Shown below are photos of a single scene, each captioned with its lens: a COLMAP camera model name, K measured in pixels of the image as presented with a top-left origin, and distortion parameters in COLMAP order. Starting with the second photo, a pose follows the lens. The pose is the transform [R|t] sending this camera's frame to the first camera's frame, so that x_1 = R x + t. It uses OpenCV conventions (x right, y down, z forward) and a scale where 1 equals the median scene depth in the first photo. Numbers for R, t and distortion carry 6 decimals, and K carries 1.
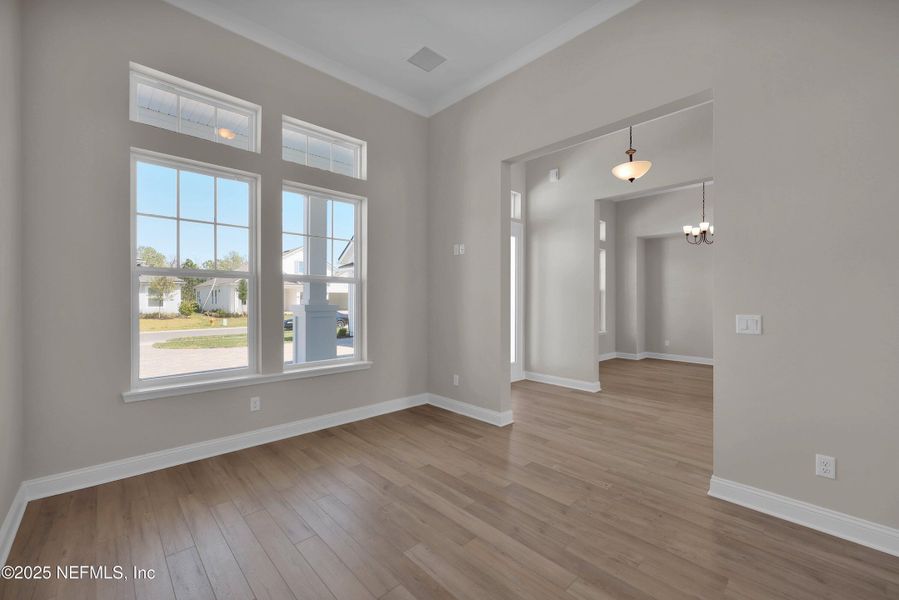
lens RADIAL K [[376.4, 0, 448.4], [0, 376.4, 297.9], [0, 0, 1]] dist [0.000076, -0.000093]
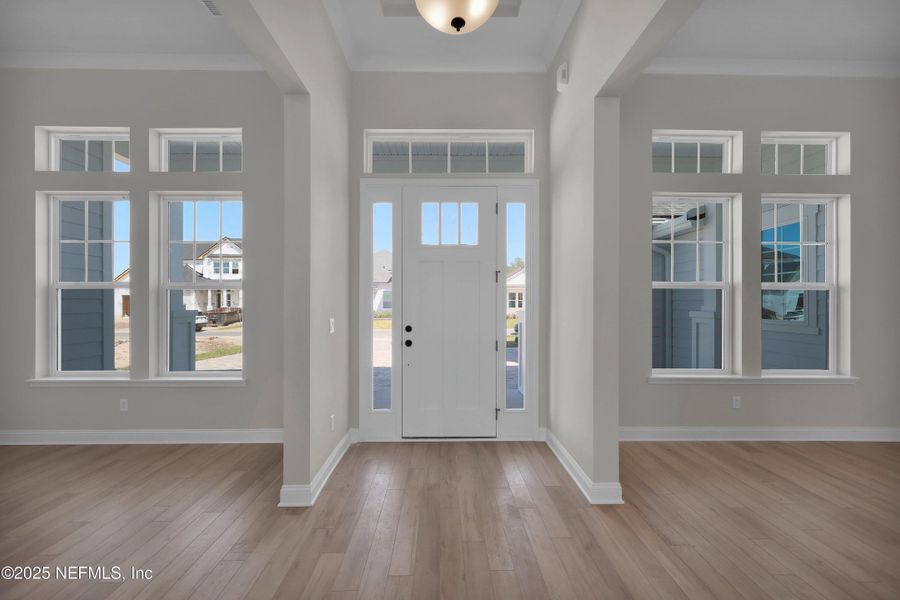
lens RADIAL K [[395.2, 0, 448.7], [0, 395.2, 303.1], [0, 0, 1]] dist [-0.002334, -0.000096]
pose [[0.730920, -0.003039, -0.682457, 0.847742], [0.007804, 0.999962, 0.003905, -0.005634], [0.682419, -0.008180, 0.730916, 0.736856]]
